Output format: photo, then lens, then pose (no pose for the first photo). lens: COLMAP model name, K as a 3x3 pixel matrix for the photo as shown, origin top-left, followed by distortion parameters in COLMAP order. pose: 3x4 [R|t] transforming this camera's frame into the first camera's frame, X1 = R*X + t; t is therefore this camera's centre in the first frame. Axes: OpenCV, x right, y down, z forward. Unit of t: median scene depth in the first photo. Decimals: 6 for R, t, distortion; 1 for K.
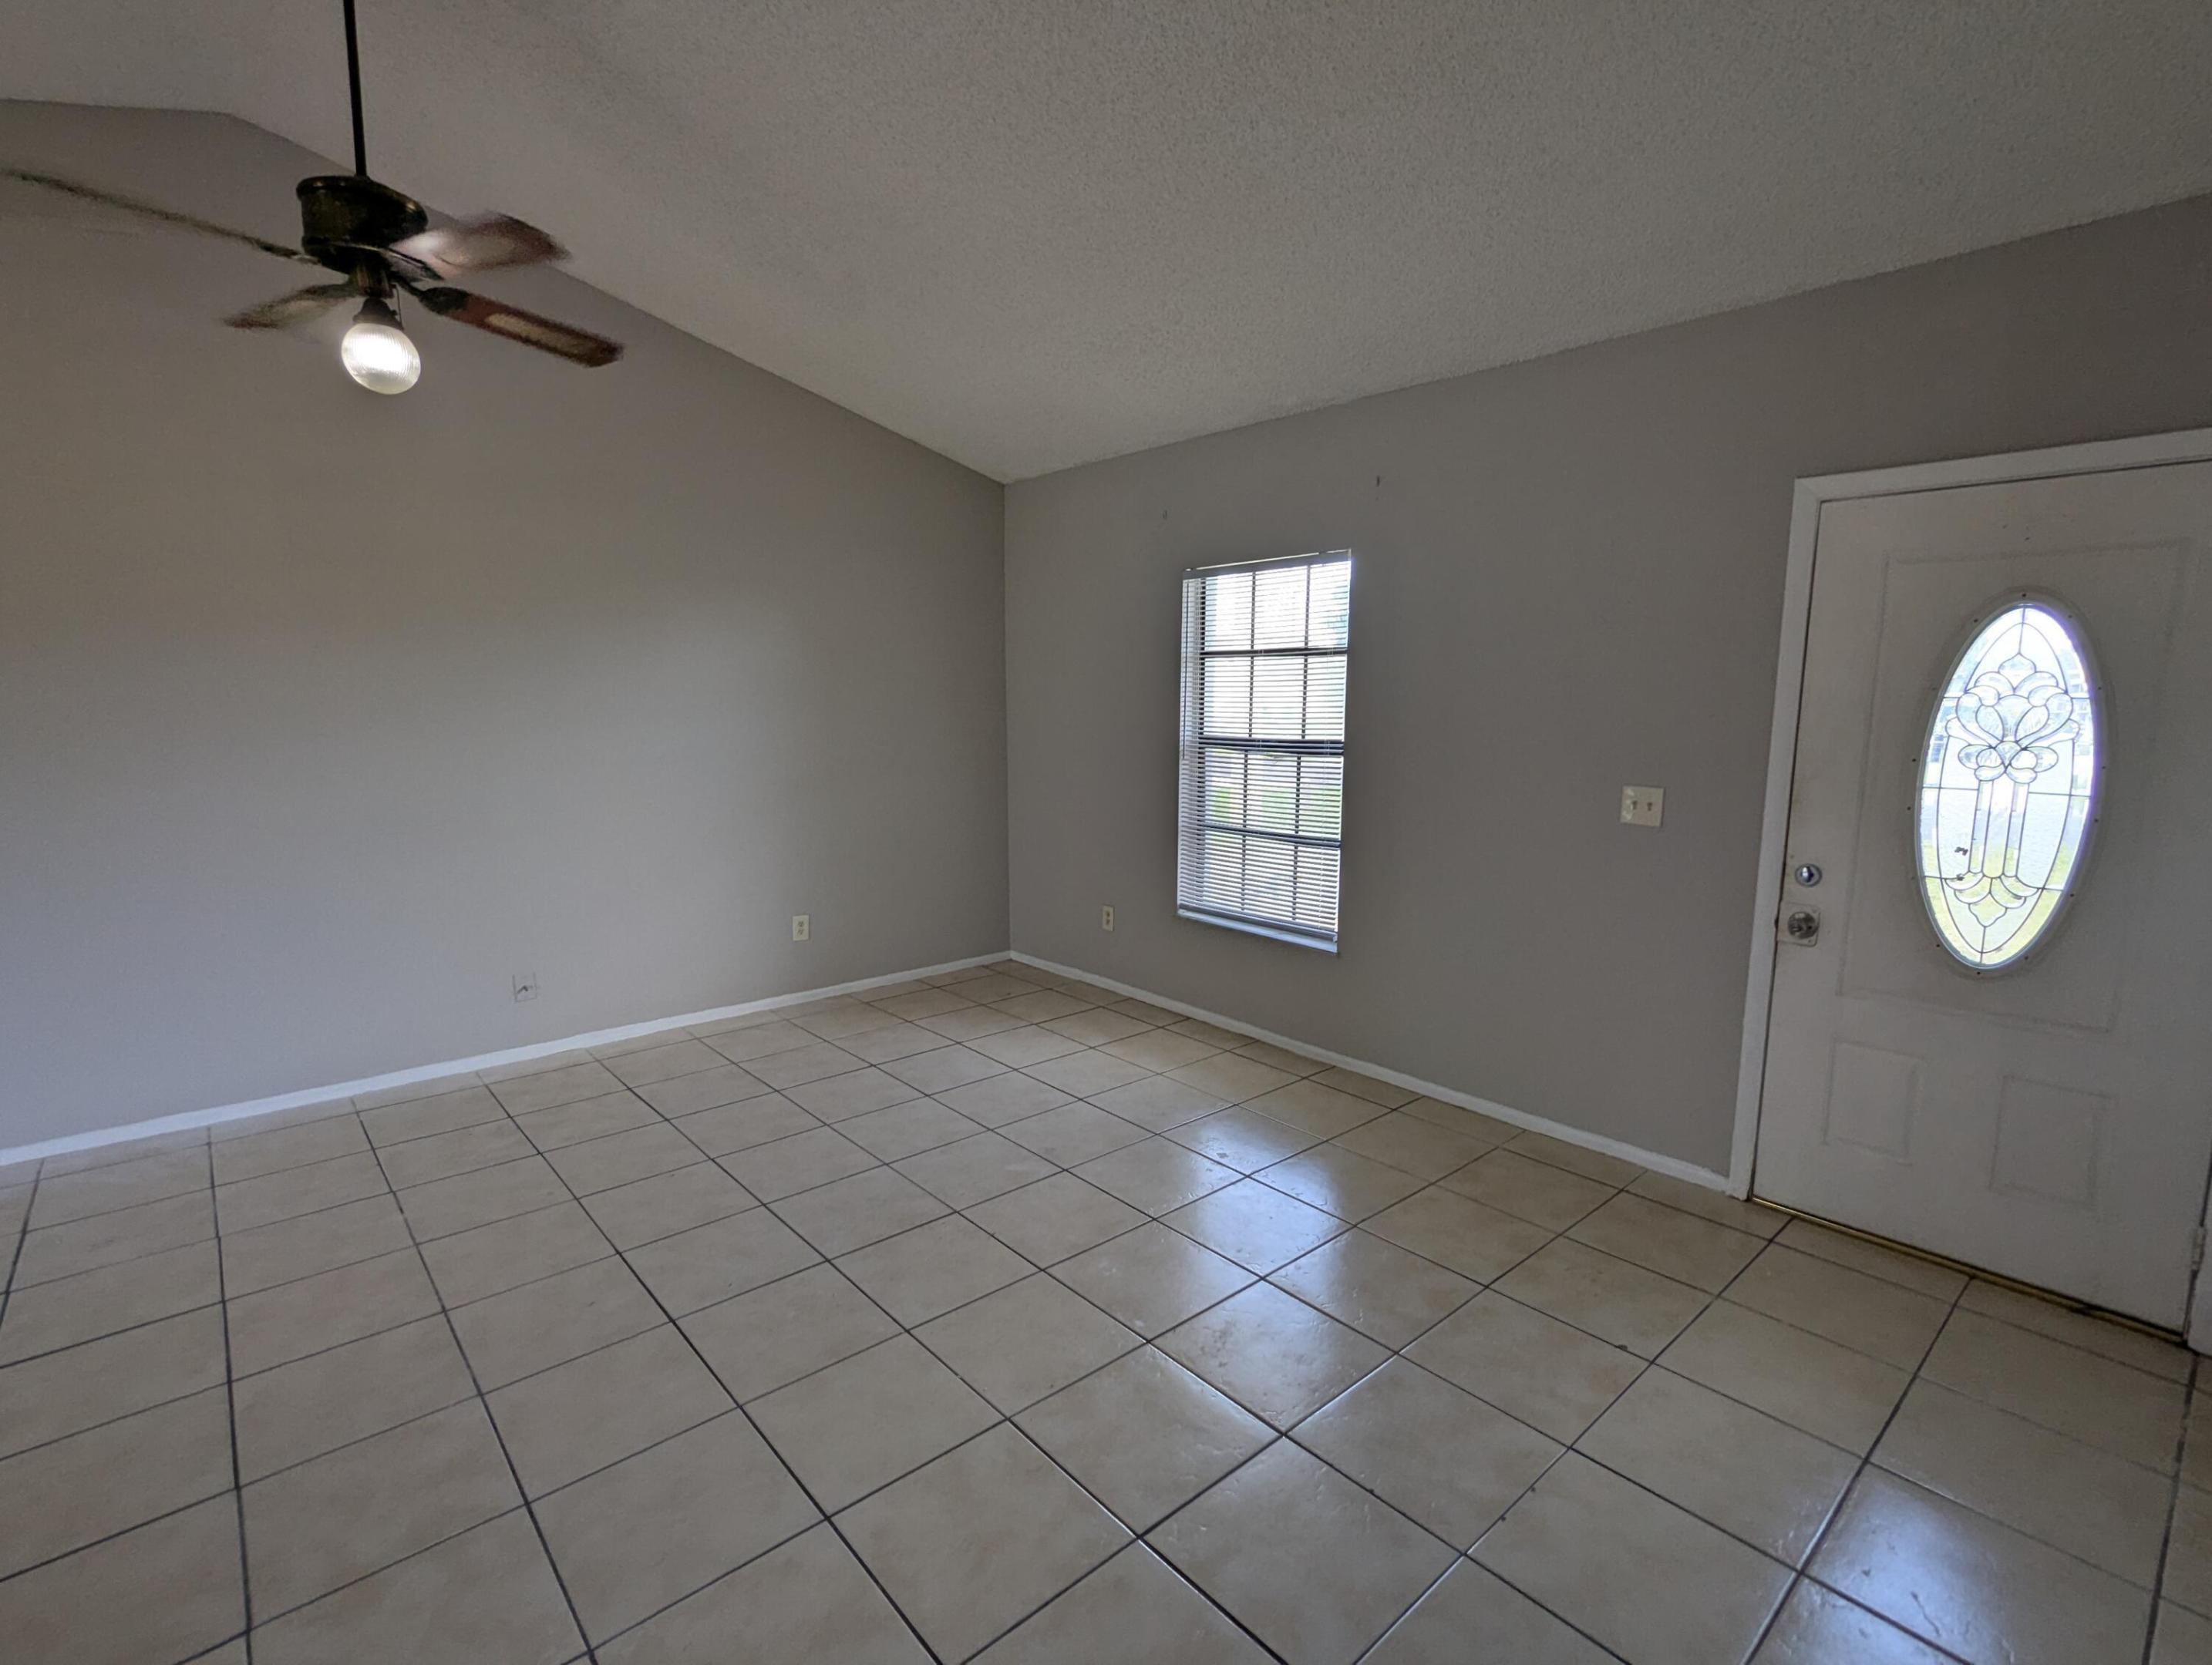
lens RADIAL K [[1052.8, 0, 1103.6], [0, 1052.8, 842.0], [0, 0, 1]] dist [-0.001417, 0.001093]
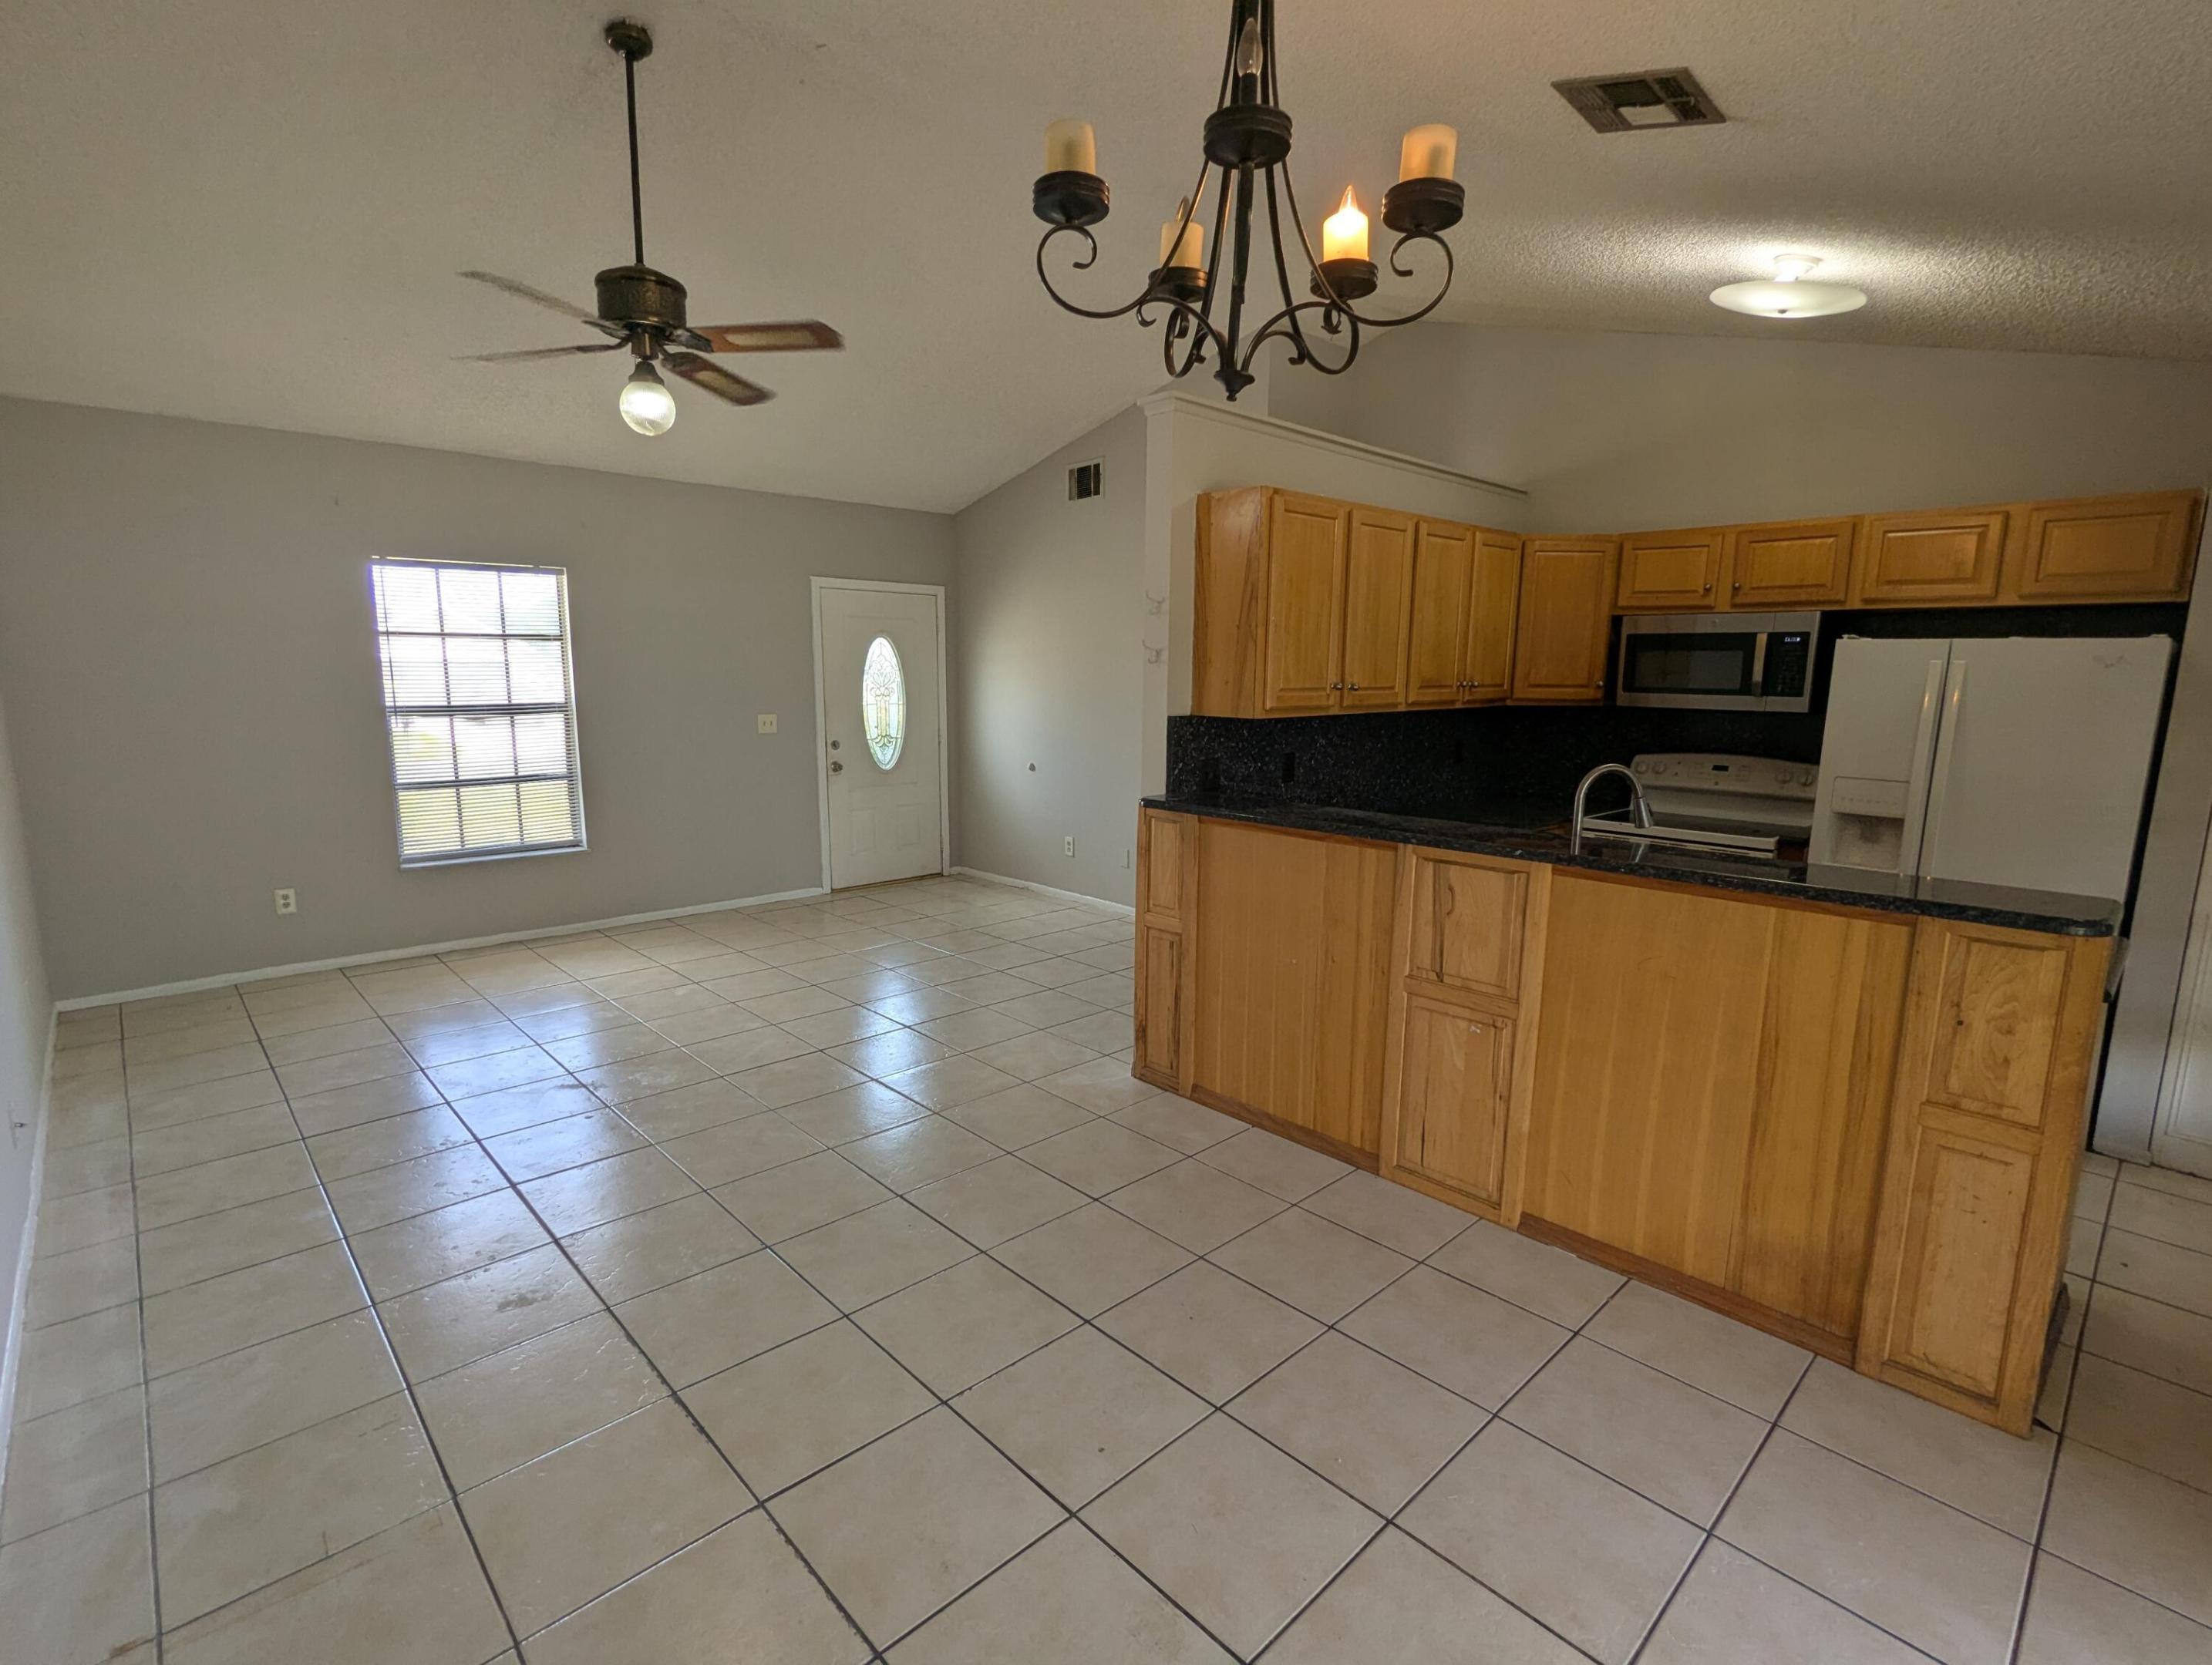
lens RADIAL K [[1048.3, 0, 1108.2], [0, 1048.3, 840.4], [0, 0, 1]] dist [-0.003936, 0.000437]
pose [[-0.041571, -0.169583, 0.984639, -1.541654], [0.132453, 0.975857, 0.173662, -0.078617], [-0.990317, 0.137638, -0.018106, 0.406629]]
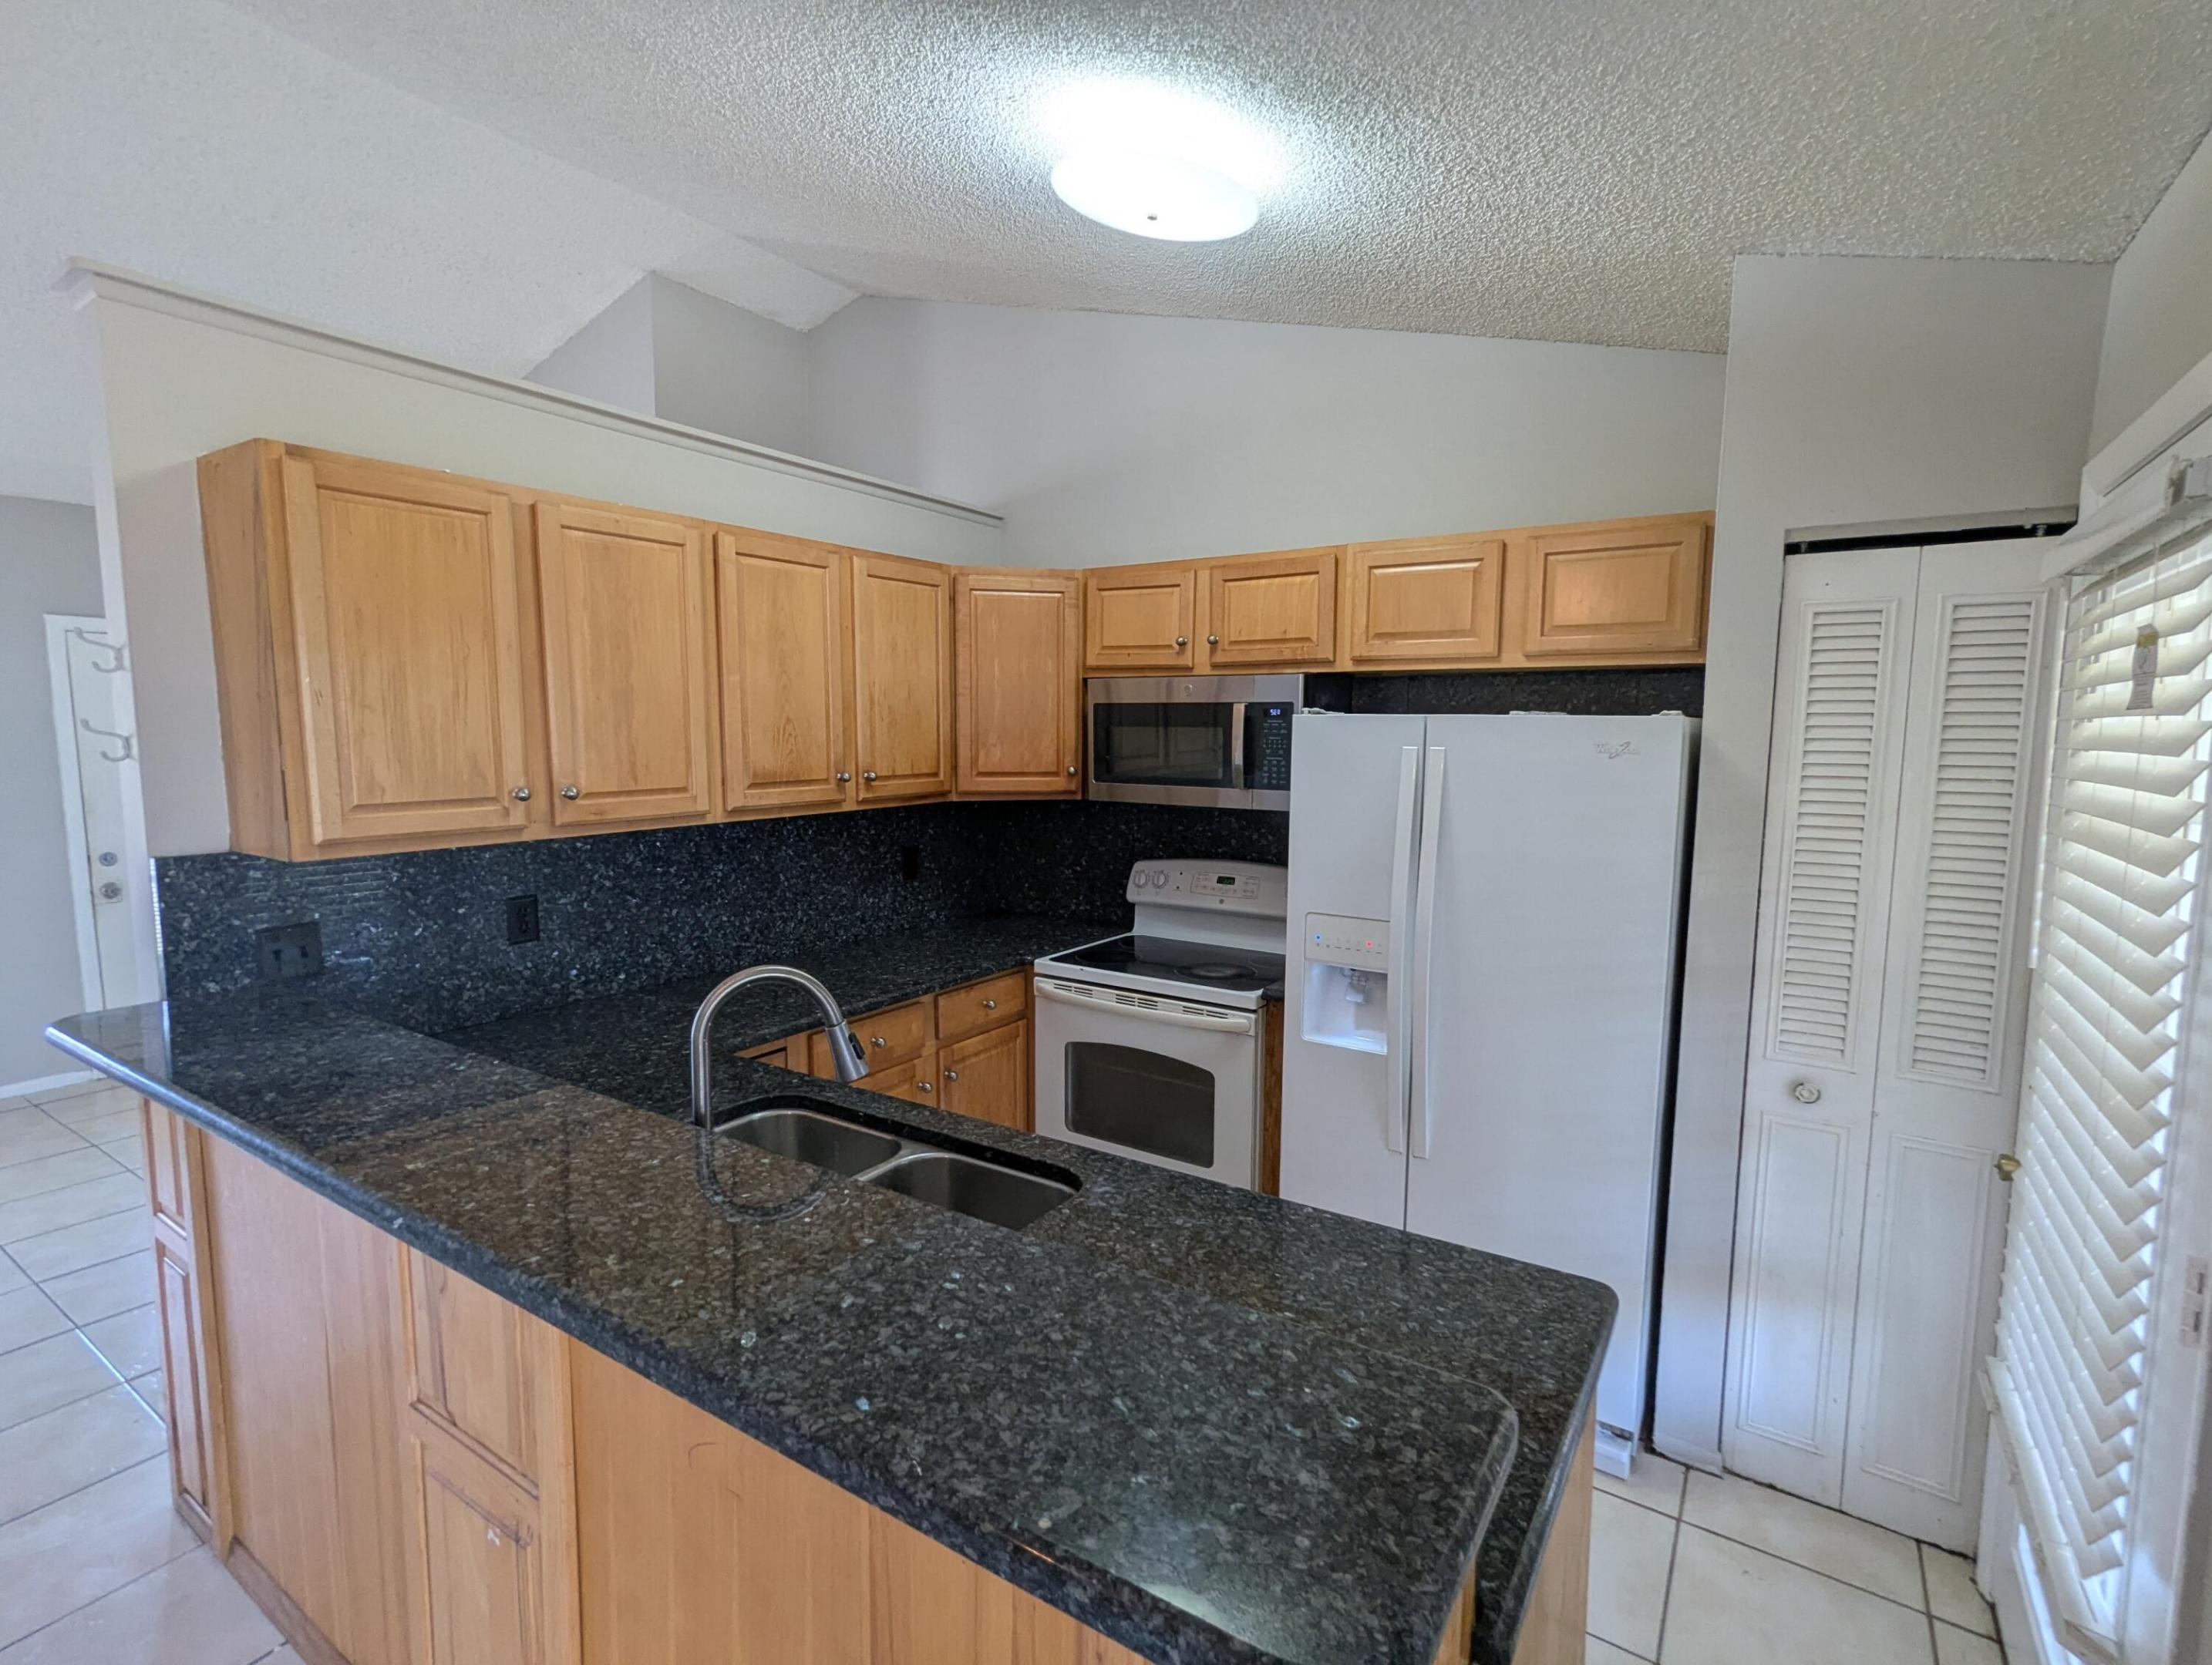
lens RADIAL K [[1052.8, 0, 1103.6], [0, 1052.8, 842.0], [0, 0, 1]] dist [-0.001417, 0.001093]
pose [[-0.265413, -0.111515, 0.957664, -1.155894], [0.130687, 0.979960, 0.150331, -0.034148], [-0.955236, 0.165054, -0.245521, -0.072628]]
